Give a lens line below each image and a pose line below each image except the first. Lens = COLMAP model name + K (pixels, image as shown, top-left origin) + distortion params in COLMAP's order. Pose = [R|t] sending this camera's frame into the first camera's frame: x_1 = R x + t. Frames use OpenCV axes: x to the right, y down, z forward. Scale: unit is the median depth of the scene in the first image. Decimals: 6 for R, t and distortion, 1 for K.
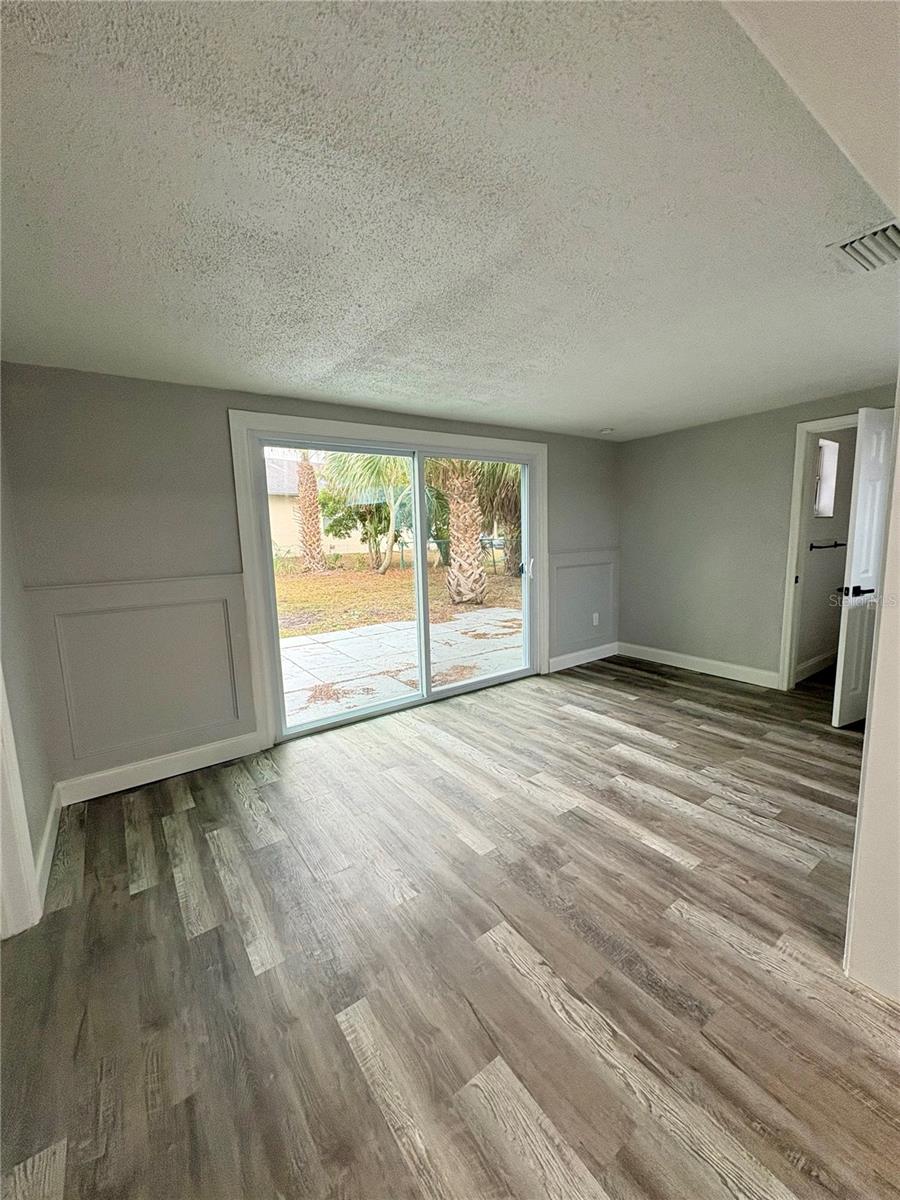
lens RADIAL K [[479.0, 0, 452.5], [0, 479.0, 598.6], [0, 0, 1]] dist [-0.003172, -0.000011]
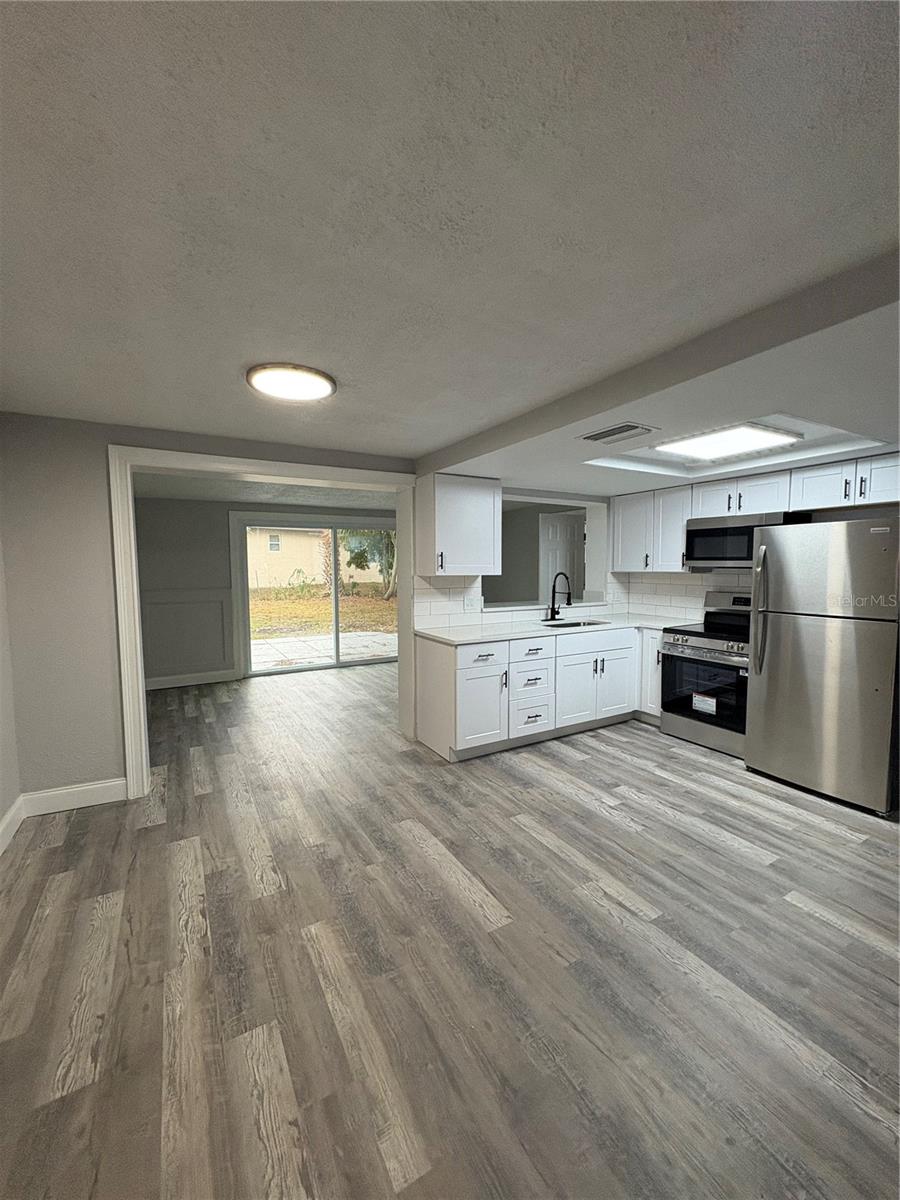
lens RADIAL K [[479.0, 0, 452.5], [0, 479.0, 598.6], [0, 0, 1]] dist [-0.003172, -0.000011]
pose [[0.995413, 0.030416, -0.090703, 0.314069], [-0.036349, 0.997256, -0.064494, 0.039921], [0.088492, 0.067495, 0.993787, -0.430450]]
